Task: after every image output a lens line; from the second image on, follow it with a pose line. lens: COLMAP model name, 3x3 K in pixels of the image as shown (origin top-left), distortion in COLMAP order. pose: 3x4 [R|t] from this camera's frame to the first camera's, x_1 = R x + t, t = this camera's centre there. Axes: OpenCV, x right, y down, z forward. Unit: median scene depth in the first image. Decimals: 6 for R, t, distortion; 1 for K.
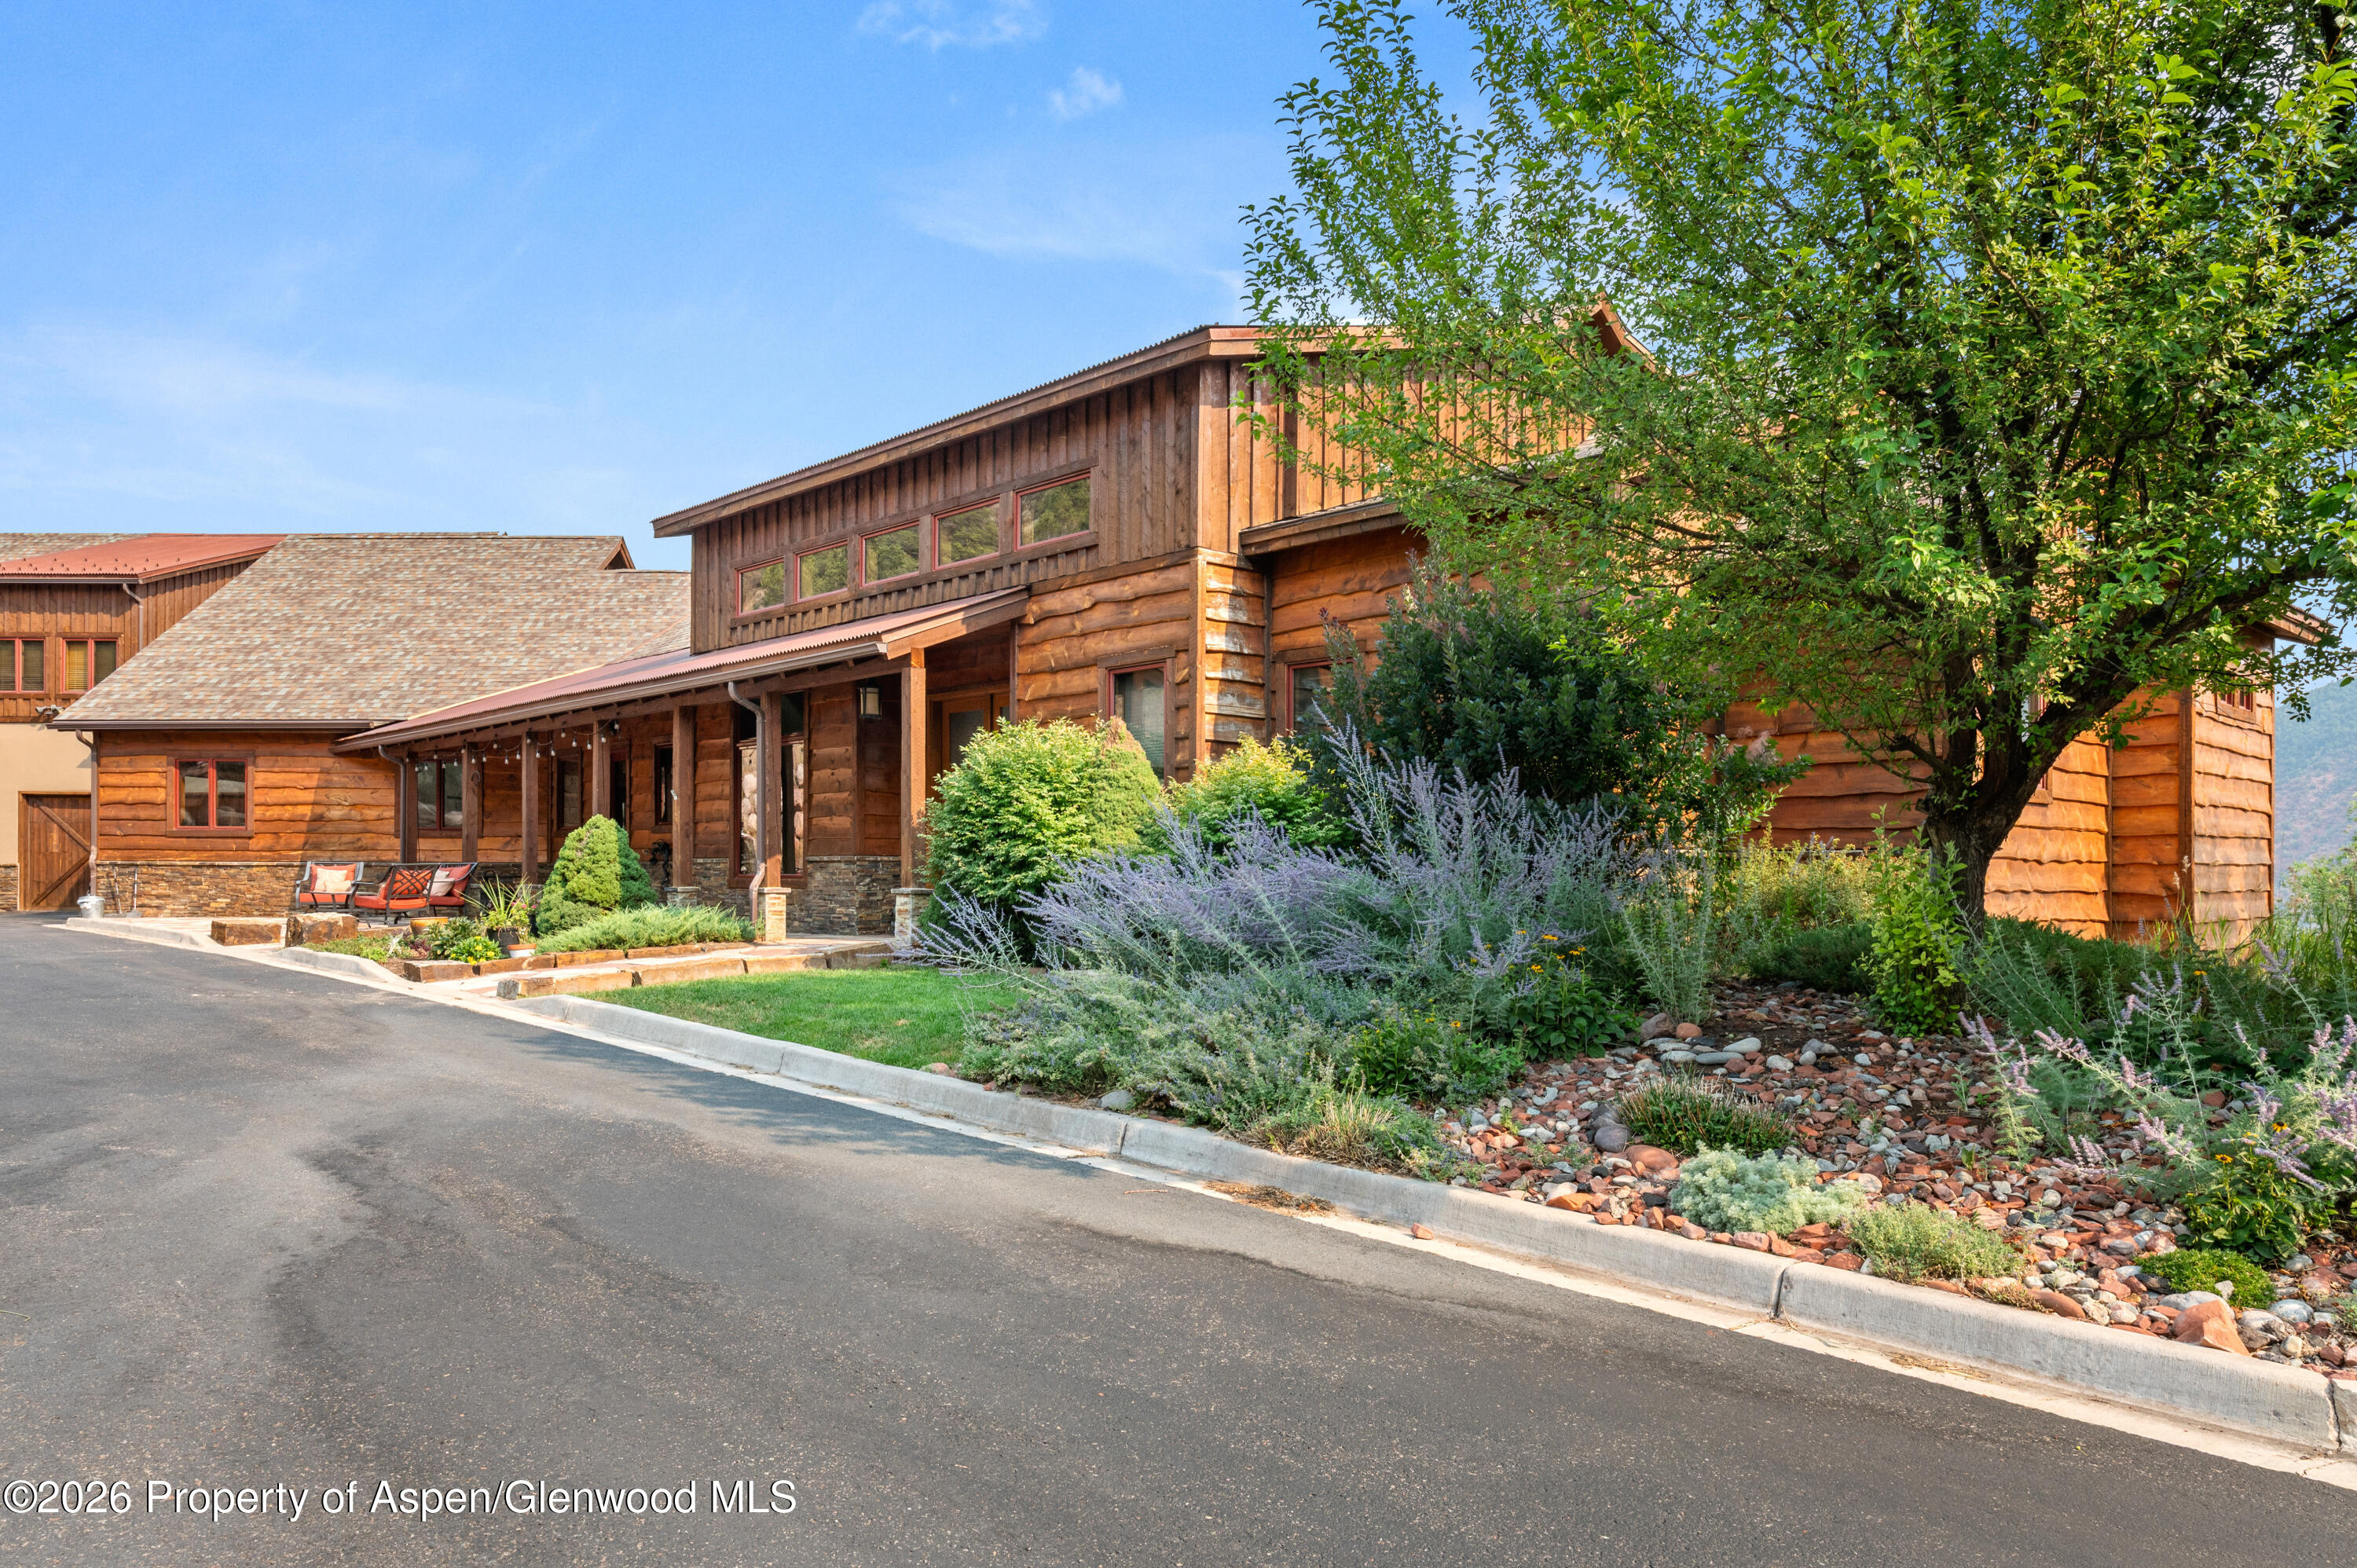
lens RADIAL K [[1621.2, 0, 1167.6], [0, 1621.2, 883.4], [0, 0, 1]] dist [0.001568, -0.005380]
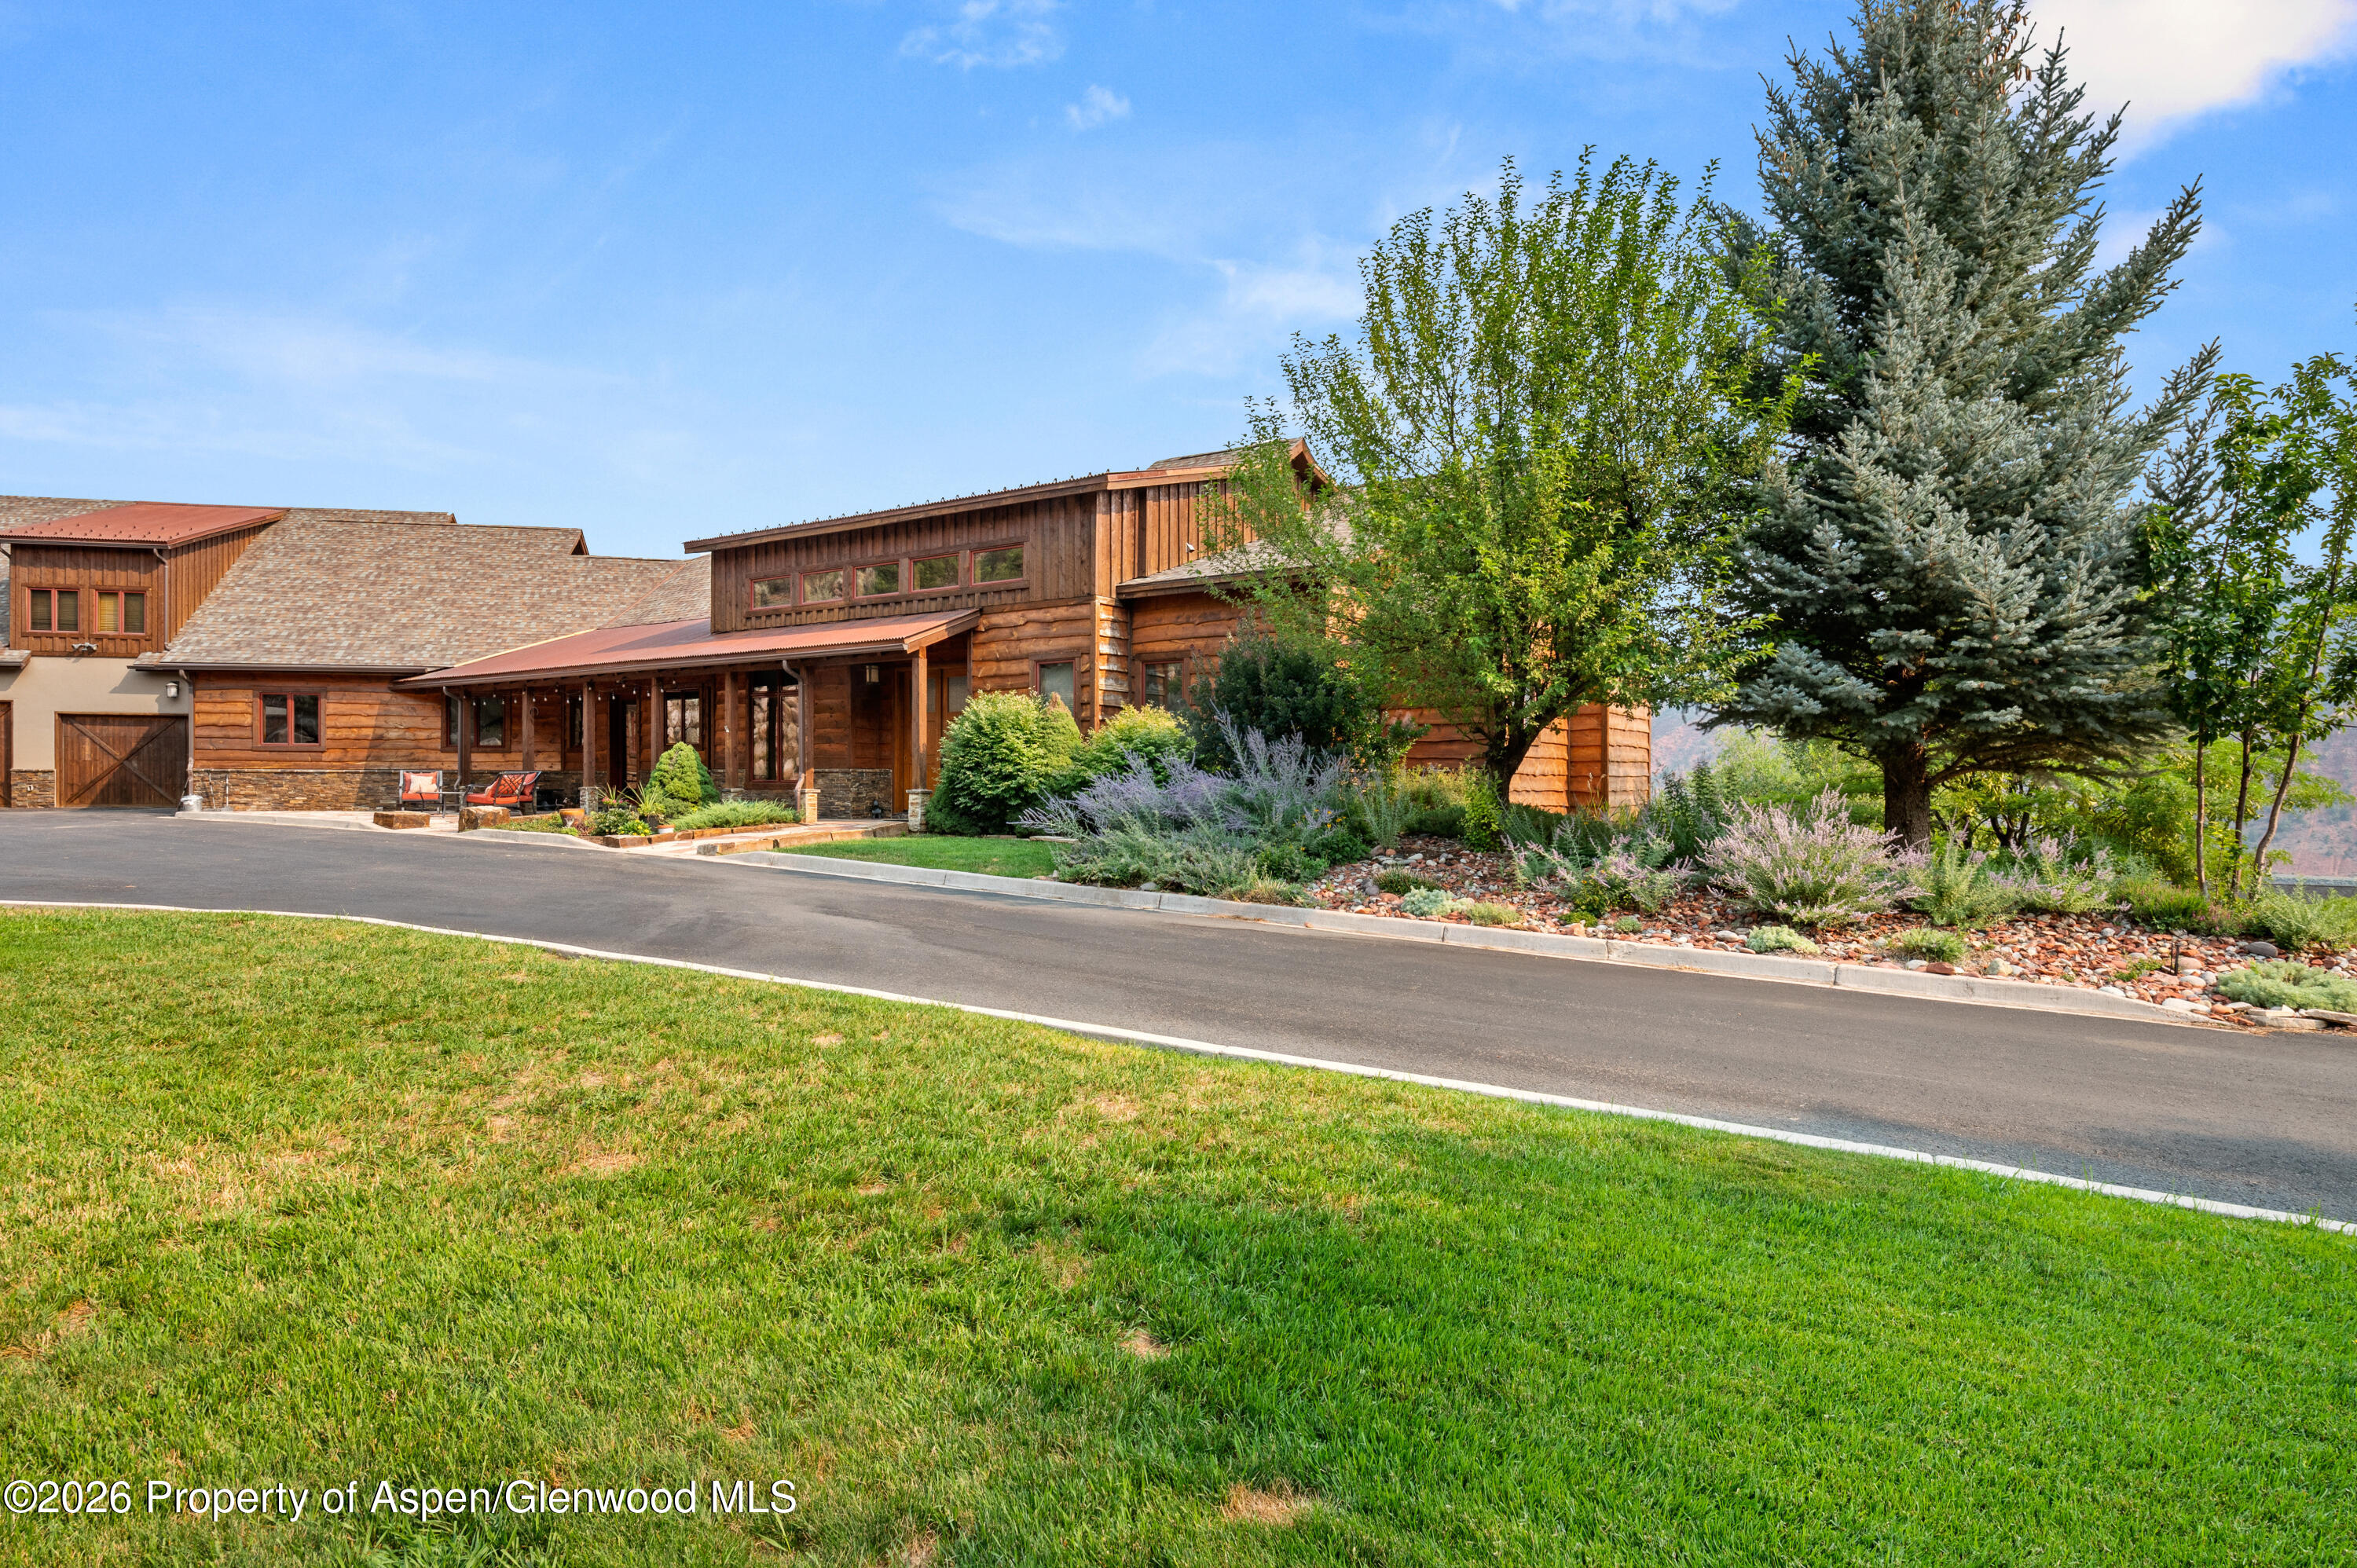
lens RADIAL K [[1307.0, 0, 1169.8], [0, 1307.0, 786.4], [0, 0, 1]] dist [-0.000025, 0.000929]
pose [[0.977201, -0.001030, 0.212316, -0.199322], [0.000388, 0.999995, 0.003063, -0.004535], [-0.212318, -0.002911, 0.977196, -0.392076]]
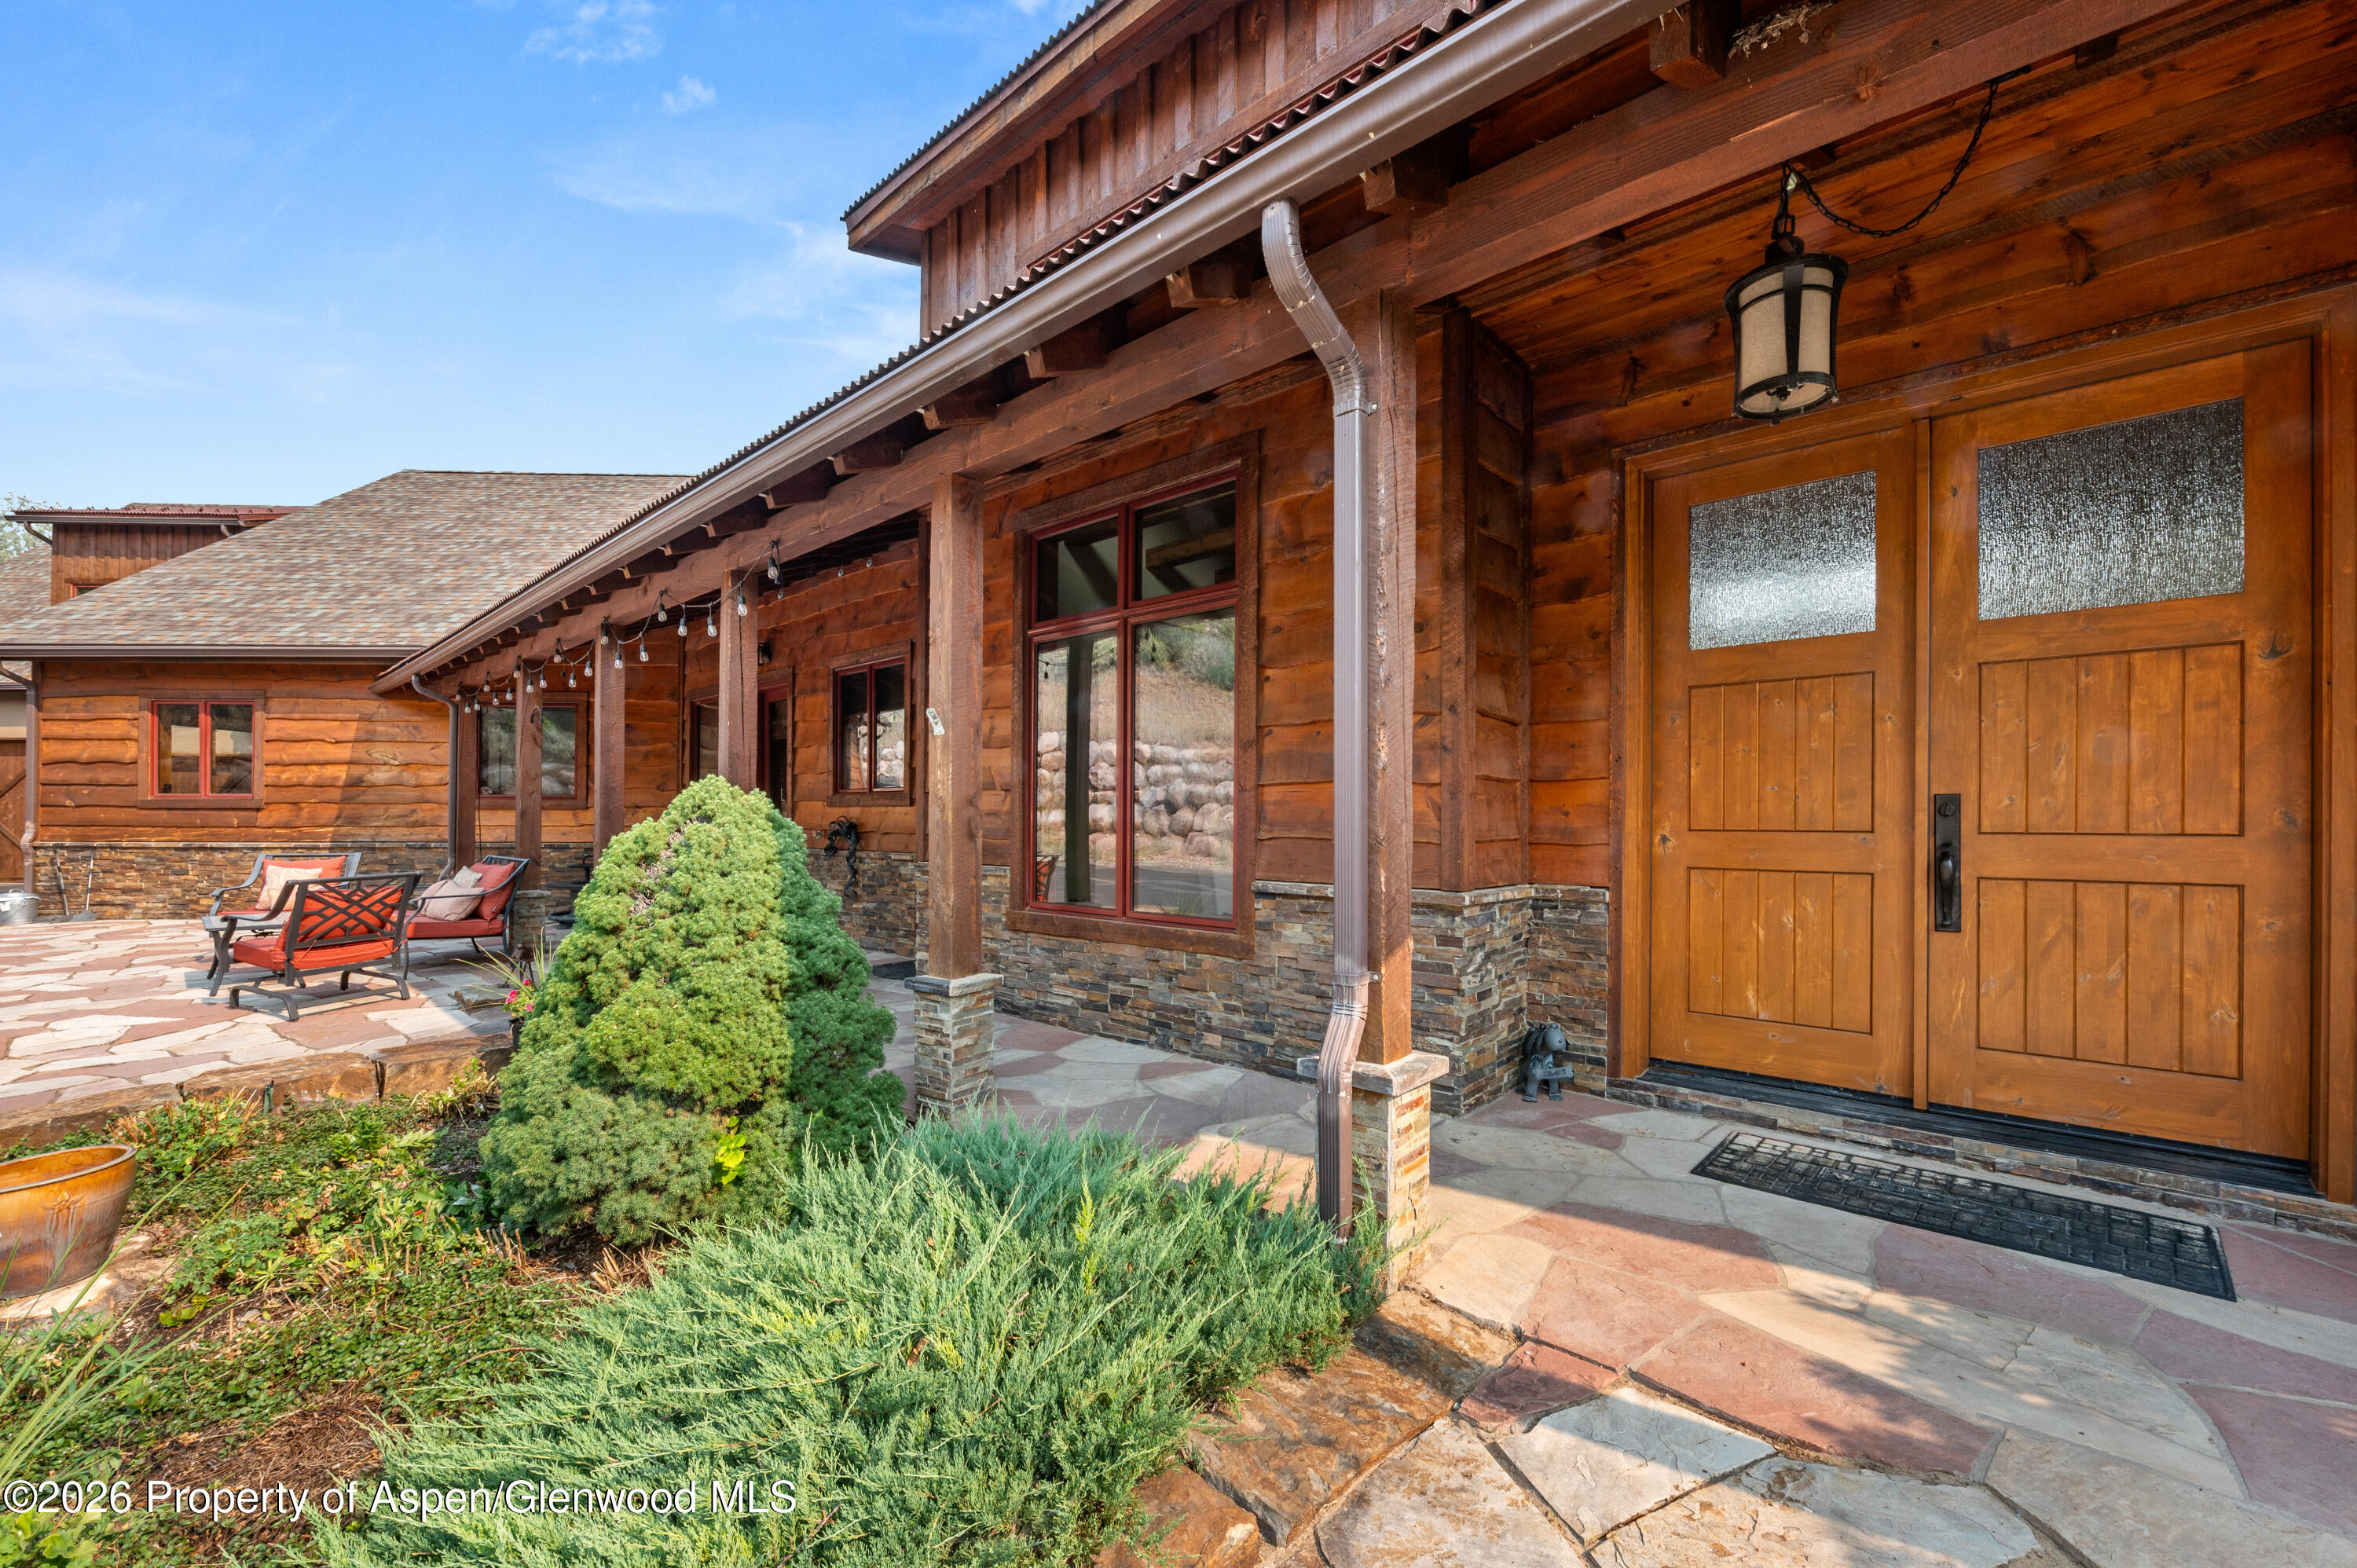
lens RADIAL K [[965.9, 0, 1168.4], [0, 965.9, 808.0], [0, 0, 1]] dist [-0.002265, -0.000386]
pose [[0.998152, -0.001247, 0.060756, -0.339775], [0.002021, 0.999917, -0.012694, -0.041417], [-0.060735, 0.012794, 0.998072, 1.001400]]
